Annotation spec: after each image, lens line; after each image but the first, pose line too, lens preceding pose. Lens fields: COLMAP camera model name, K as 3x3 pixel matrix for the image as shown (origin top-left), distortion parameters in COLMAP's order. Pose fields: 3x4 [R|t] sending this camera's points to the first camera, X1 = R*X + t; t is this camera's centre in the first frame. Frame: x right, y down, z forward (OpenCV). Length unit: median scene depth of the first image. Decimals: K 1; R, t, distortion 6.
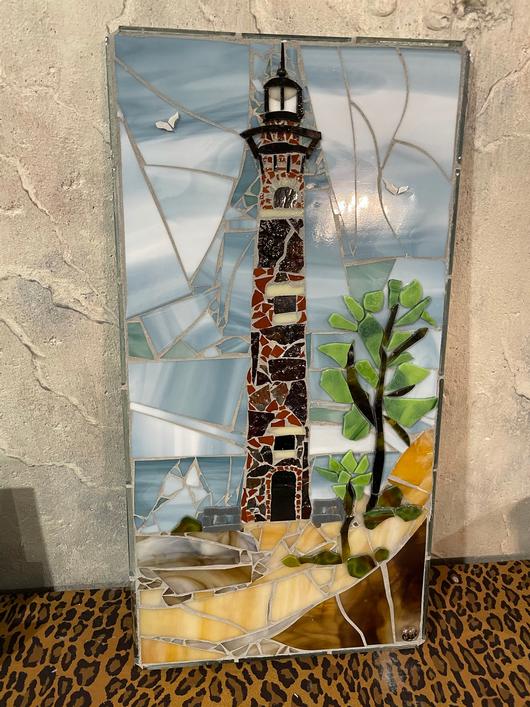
lens RADIAL K [[540.2, 0, 265.0], [0, 540.2, 353.5], [0, 0, 1]] dist [0.071312, -0.115166]
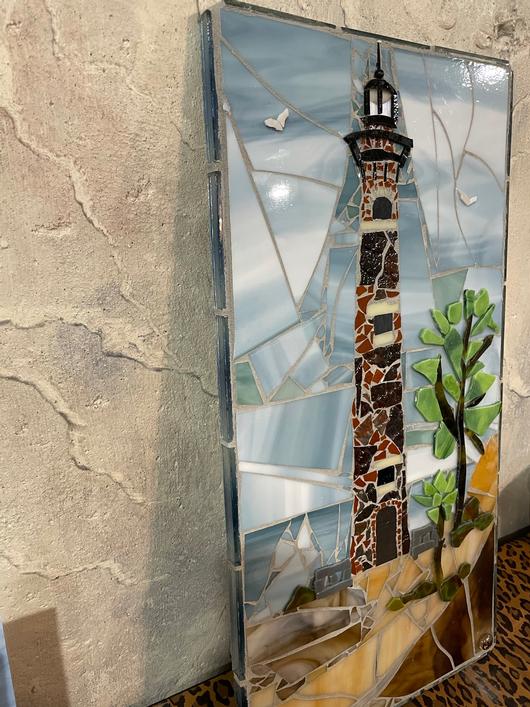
lens RADIAL K [[540.2, 0, 265.0], [0, 540.2, 353.5], [0, 0, 1]] dist [0.071312, -0.115166]
pose [[0.912920, -0.112159, 0.392426, -0.516526], [0.131402, 0.991075, -0.022429, -0.047341], [-0.386408, 0.072042, 0.919510, 0.239679]]
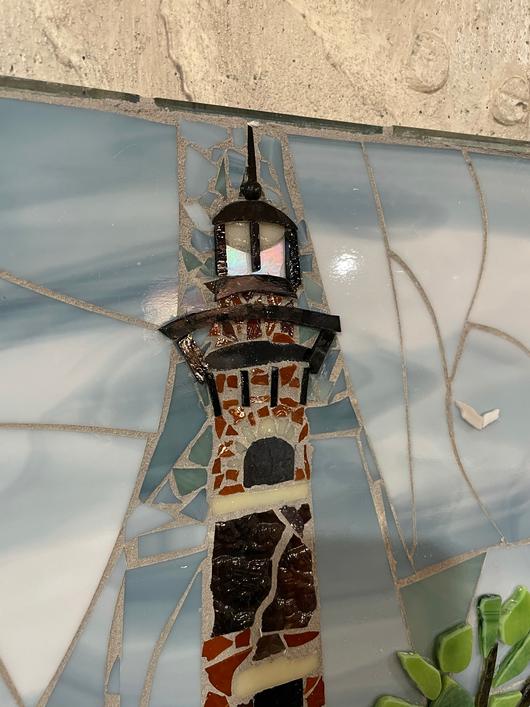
lens RADIAL K [[540.2, 0, 265.0], [0, 540.2, 353.5], [0, 0, 1]] dist [0.071312, -0.115166]
pose [[0.961563, -0.045385, 0.270808, -0.074932], [0.090480, 0.983535, -0.156437, -0.294648], [-0.259249, 0.174927, 0.949837, 0.563869]]
